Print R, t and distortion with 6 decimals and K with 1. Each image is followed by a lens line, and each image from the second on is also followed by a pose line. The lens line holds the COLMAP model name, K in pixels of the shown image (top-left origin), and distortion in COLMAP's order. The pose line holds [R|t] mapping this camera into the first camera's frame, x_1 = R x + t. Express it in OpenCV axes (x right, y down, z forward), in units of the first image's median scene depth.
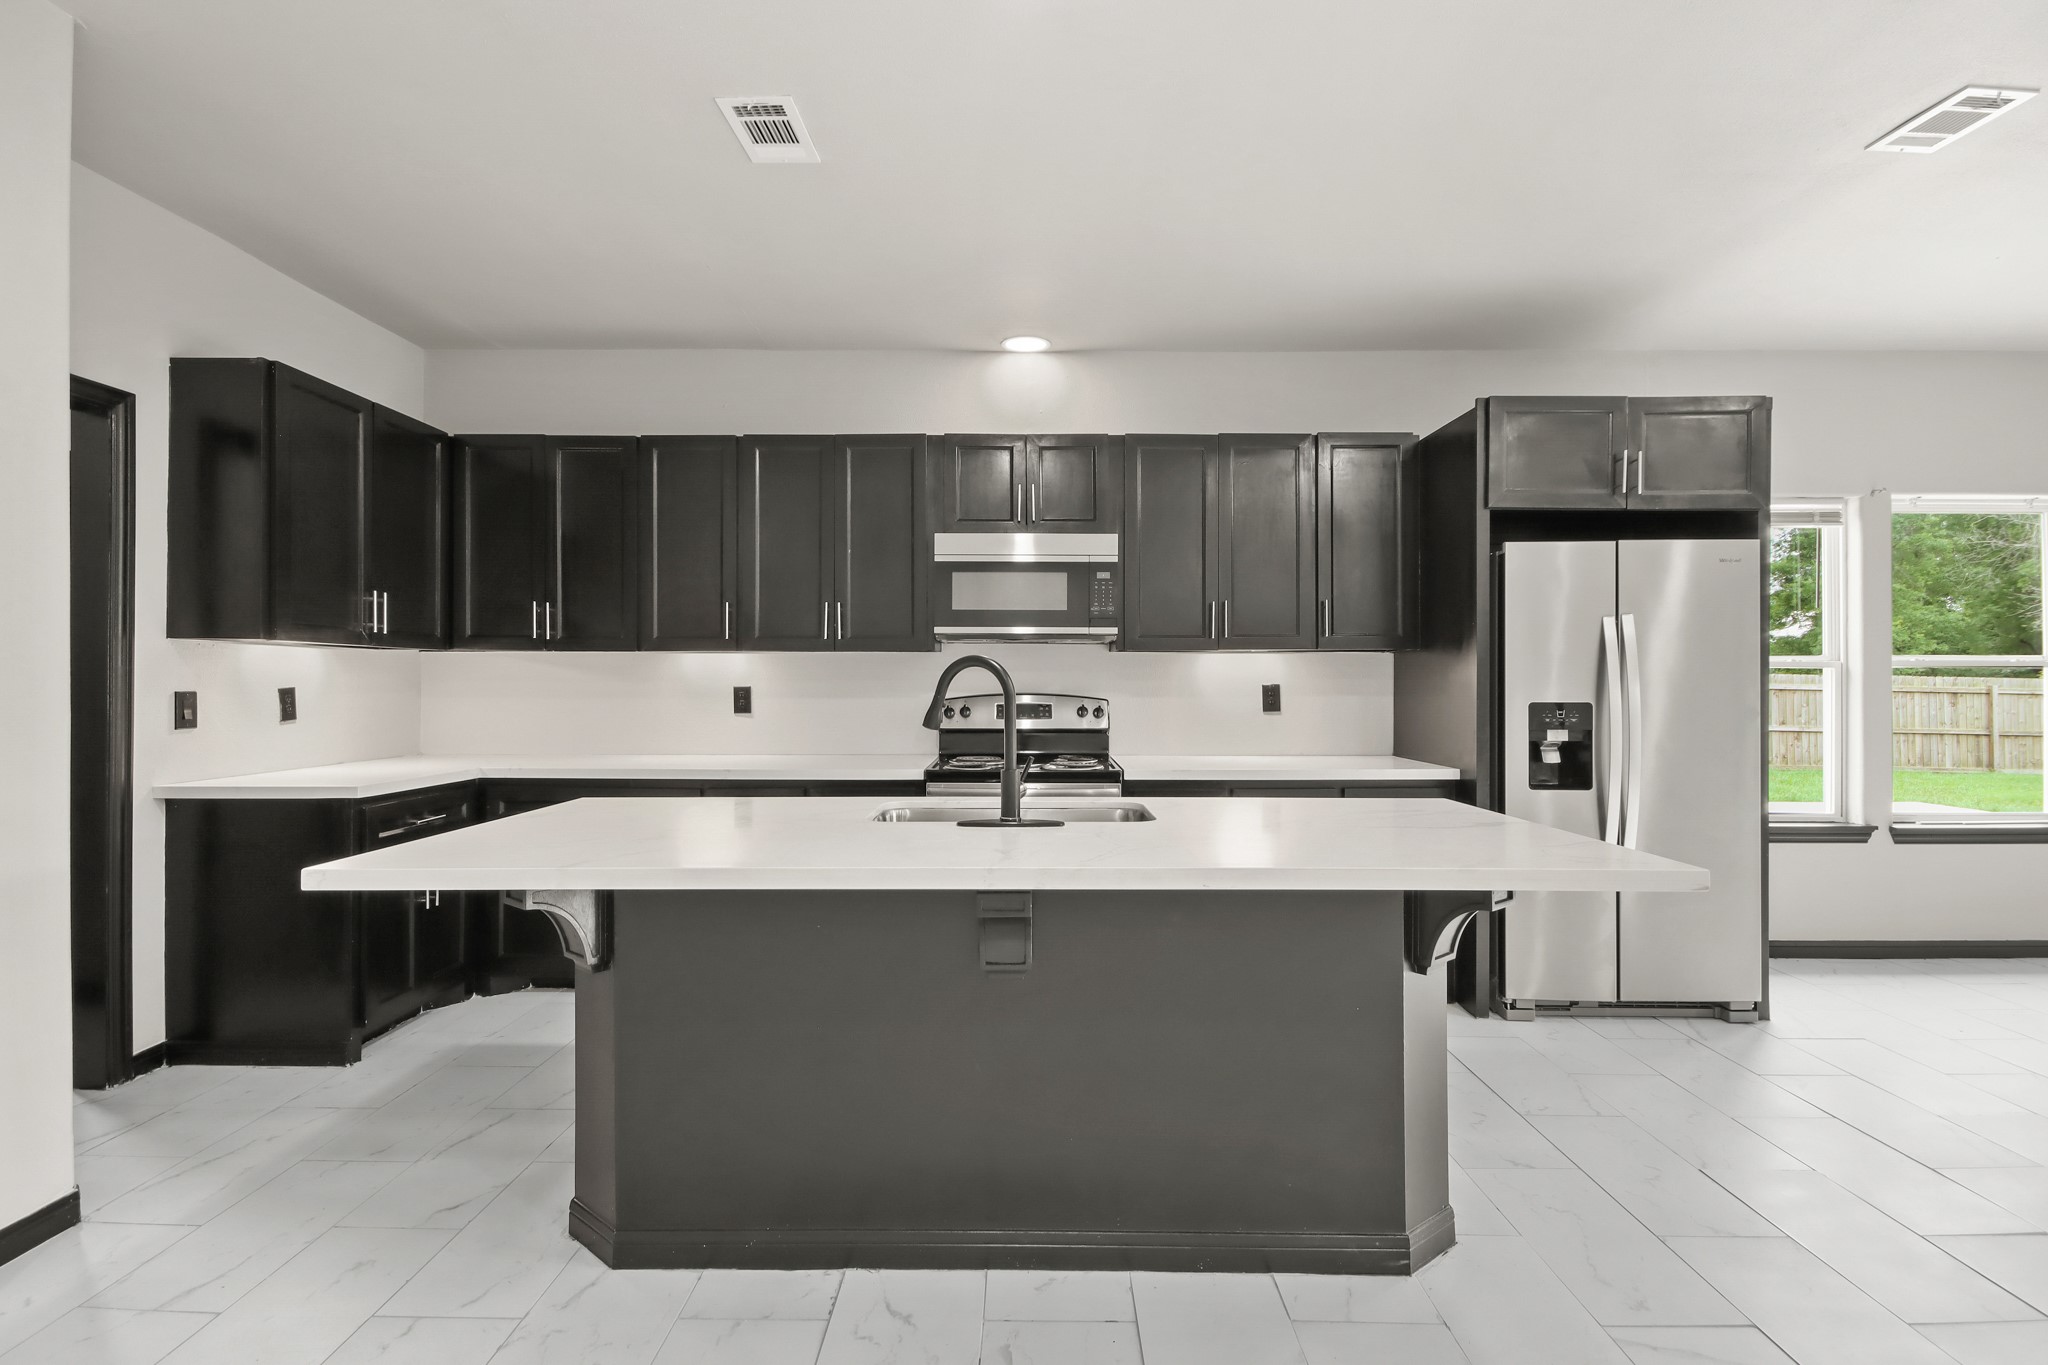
lens RADIAL K [[949.7, 0, 1034.9], [0, 949.7, 679.7], [0, 0, 1]] dist [0.000936, -0.000867]
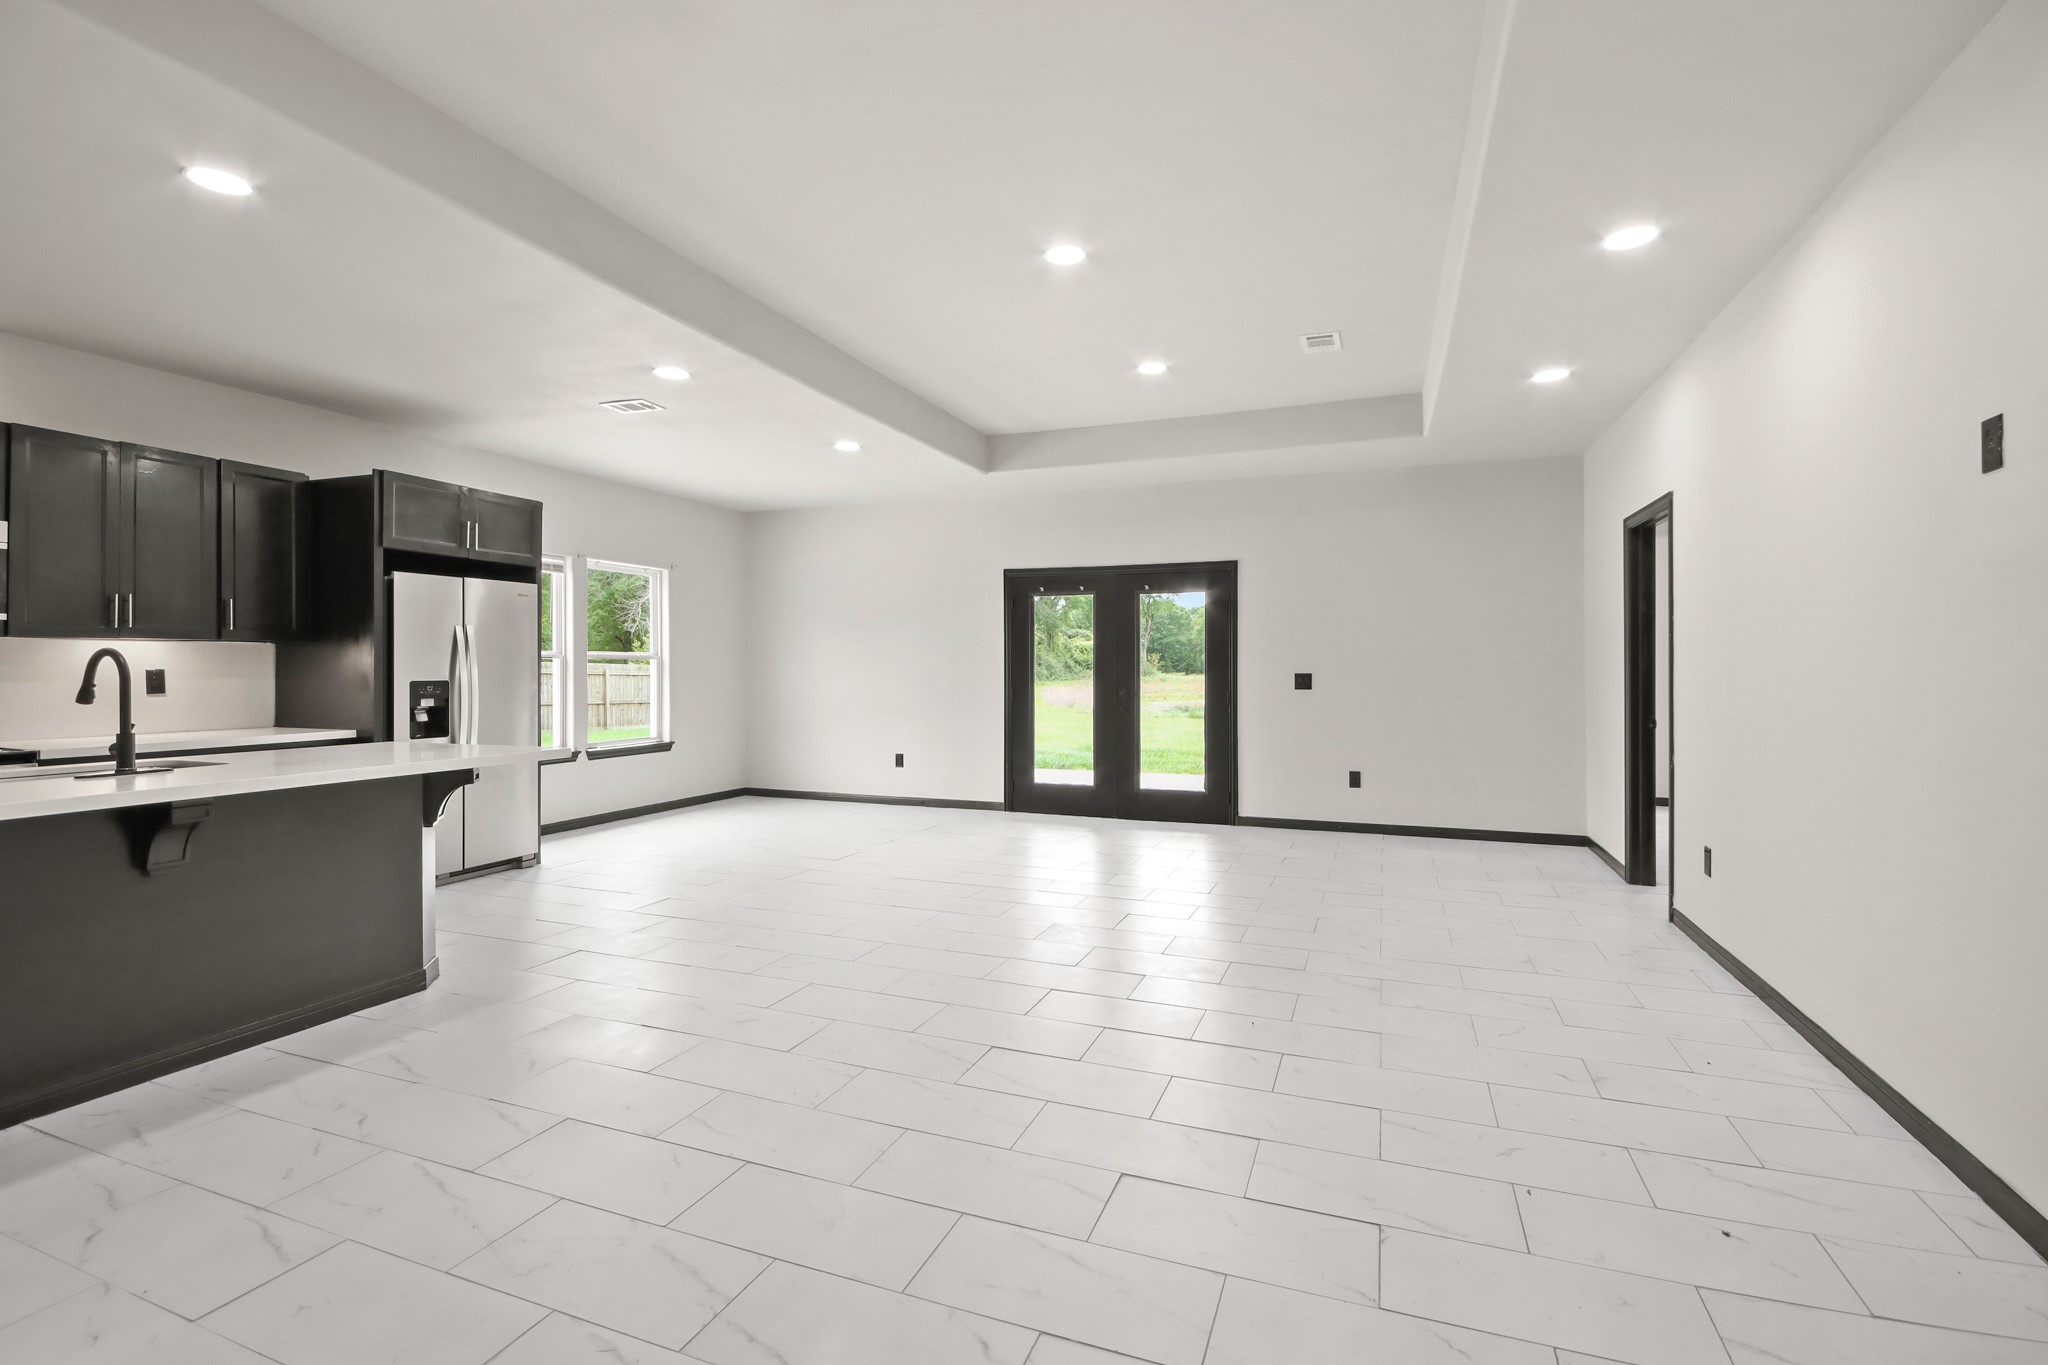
lens RADIAL K [[949.7, 0, 1005.3], [0, 949.7, 667.7], [0, 0, 1]] dist [0.000936, -0.000867]
pose [[0.364041, -0.000109, 0.931383, -0.898579], [-0.004048, 0.999990, 0.001699, -0.005598], [-0.931374, -0.004389, 0.364037, -0.702357]]
